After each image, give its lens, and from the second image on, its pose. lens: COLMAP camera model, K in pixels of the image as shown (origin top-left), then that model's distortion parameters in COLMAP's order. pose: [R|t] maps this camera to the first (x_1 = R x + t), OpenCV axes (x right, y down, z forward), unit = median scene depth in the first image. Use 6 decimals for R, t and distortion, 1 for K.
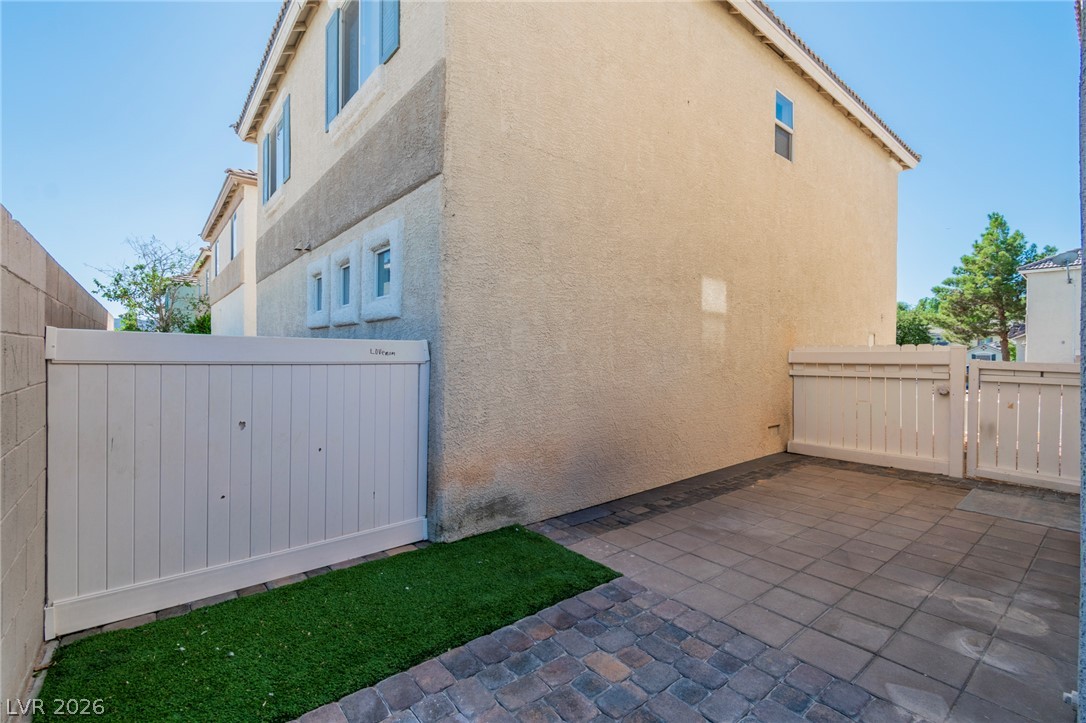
lens RADIAL K [[478.3, 0, 546.3], [0, 478.3, 357.6], [0, 0, 1]] dist [0.003128, -0.000446]
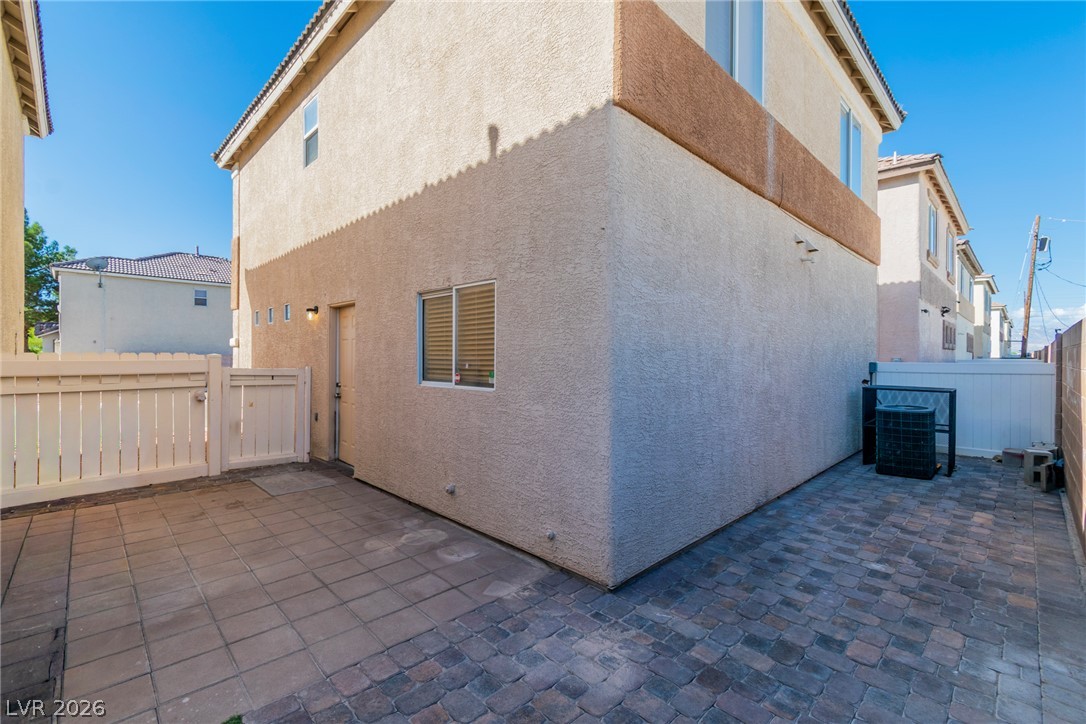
lens RADIAL K [[478.3, 0, 546.4], [0, 478.3, 355.8], [0, 0, 1]] dist [0.003128, -0.000446]
pose [[-0.087772, -0.006696, 0.996118, -0.487232], [-0.000693, 0.999978, 0.006661, -0.050721], [-0.996140, -0.000106, -0.087775, 0.558974]]
